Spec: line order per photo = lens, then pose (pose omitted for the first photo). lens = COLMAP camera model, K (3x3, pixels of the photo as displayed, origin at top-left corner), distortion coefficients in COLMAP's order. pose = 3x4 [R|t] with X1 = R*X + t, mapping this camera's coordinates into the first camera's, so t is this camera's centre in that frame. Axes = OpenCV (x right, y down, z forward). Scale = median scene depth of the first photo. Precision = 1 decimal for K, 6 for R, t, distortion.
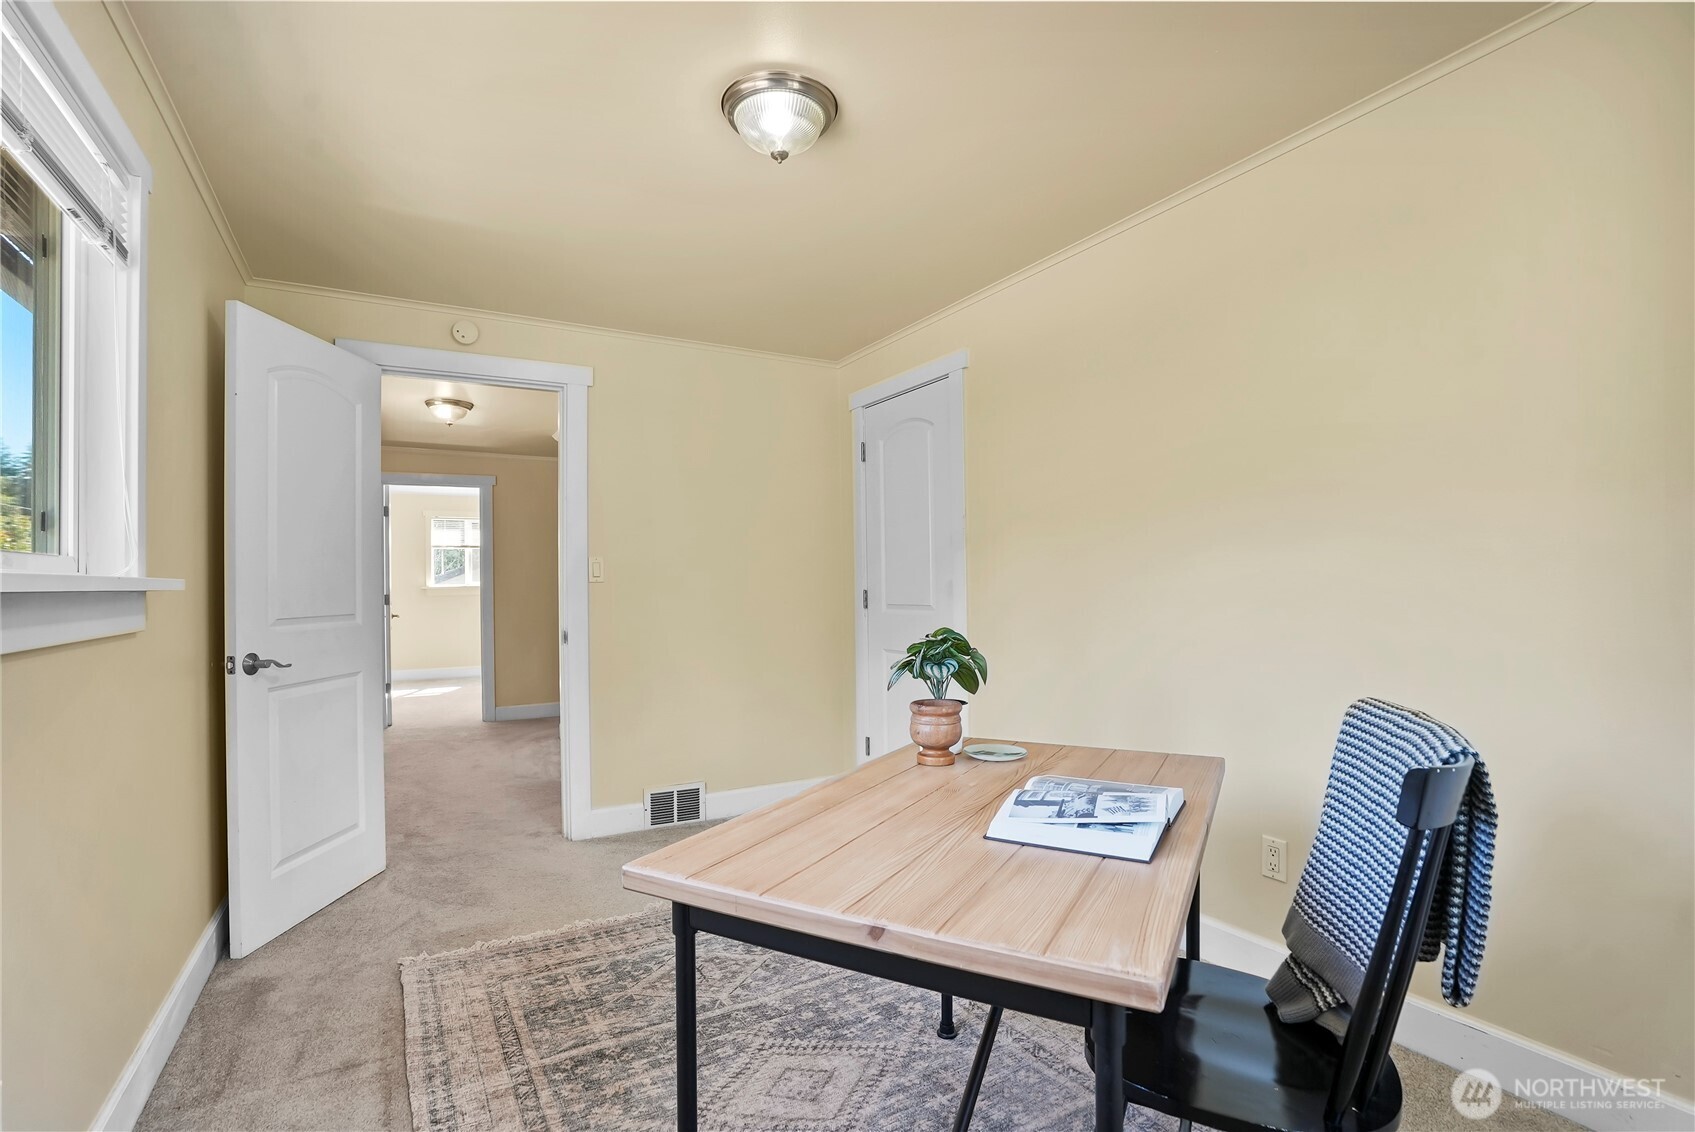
lens RADIAL K [[794.2, 0, 851.2], [0, 794.2, 573.2], [0, 0, 1]] dist [-0.067298, 0.025510]
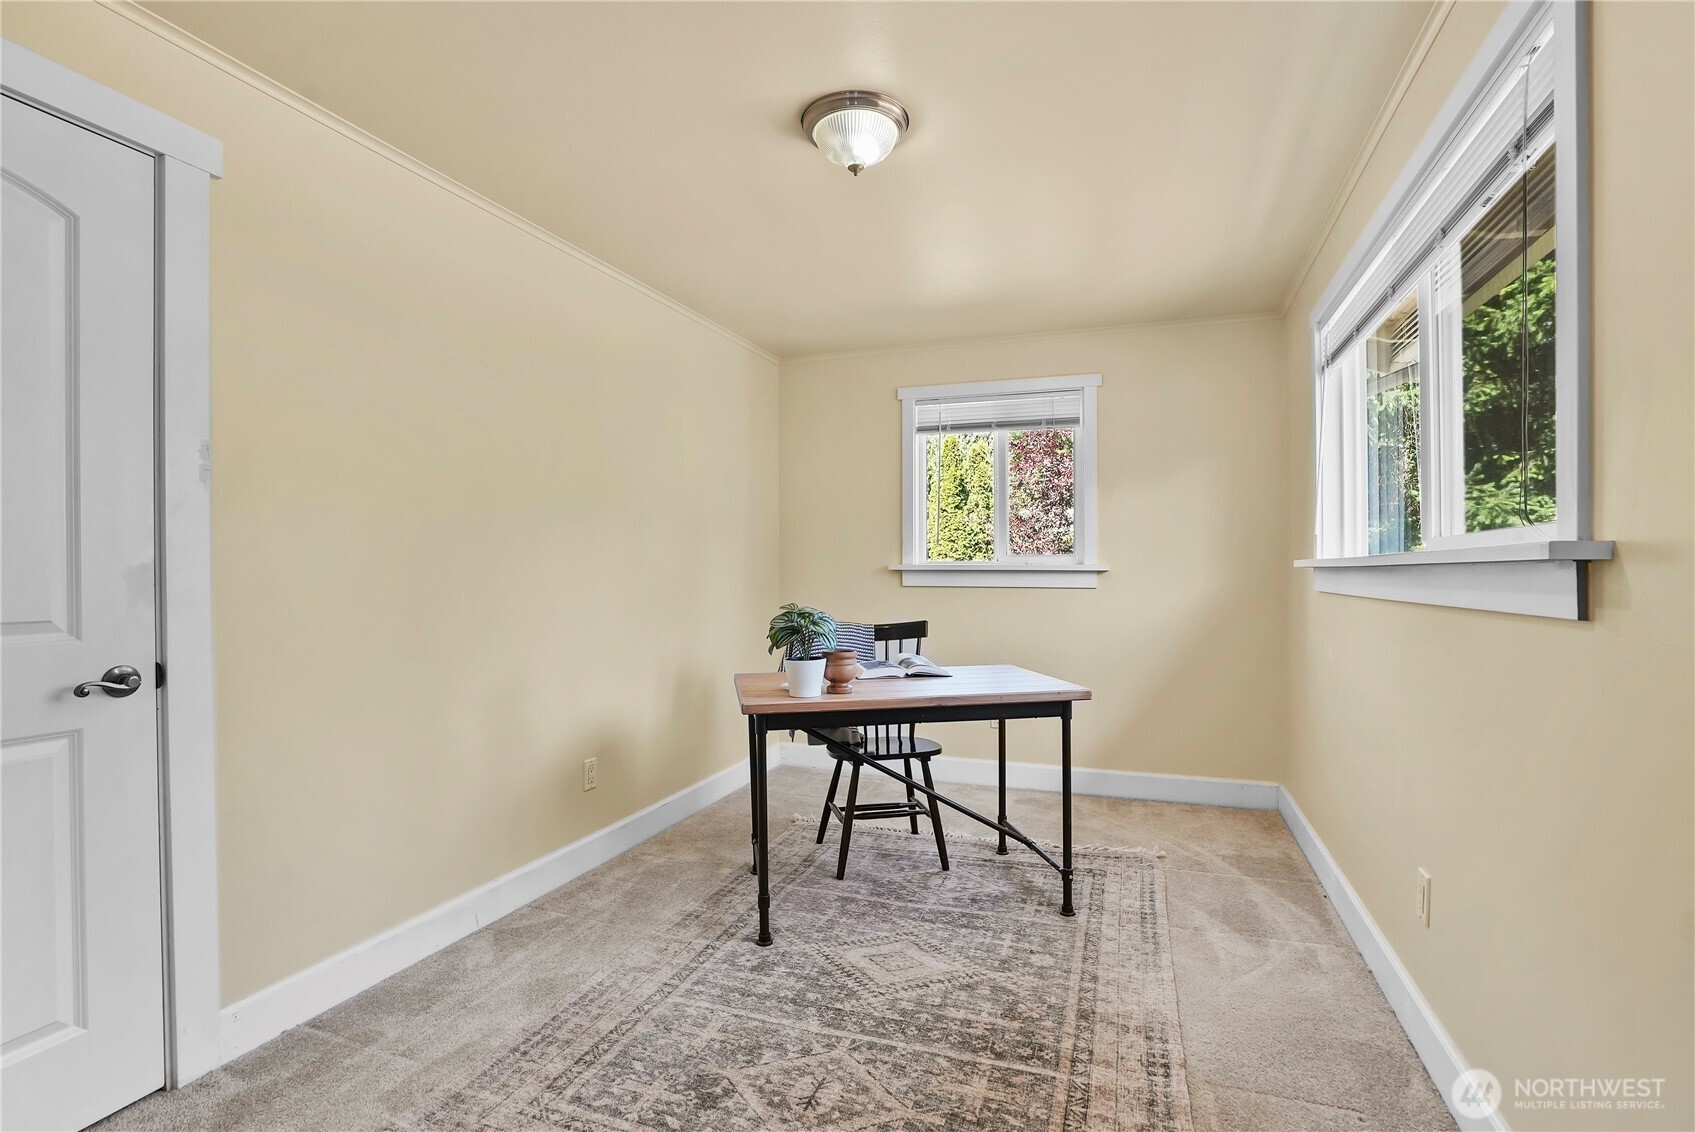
lens RADIAL K [[794.2, 0, 849.8], [0, 794.2, 573.5], [0, 0, 1]] dist [-0.067298, 0.025510]
pose [[-0.628344, 0.011731, 0.777847, -1.001632], [0.004049, 0.999922, -0.011810, 0.035071], [-0.777925, -0.004271, -0.628342, 1.821922]]
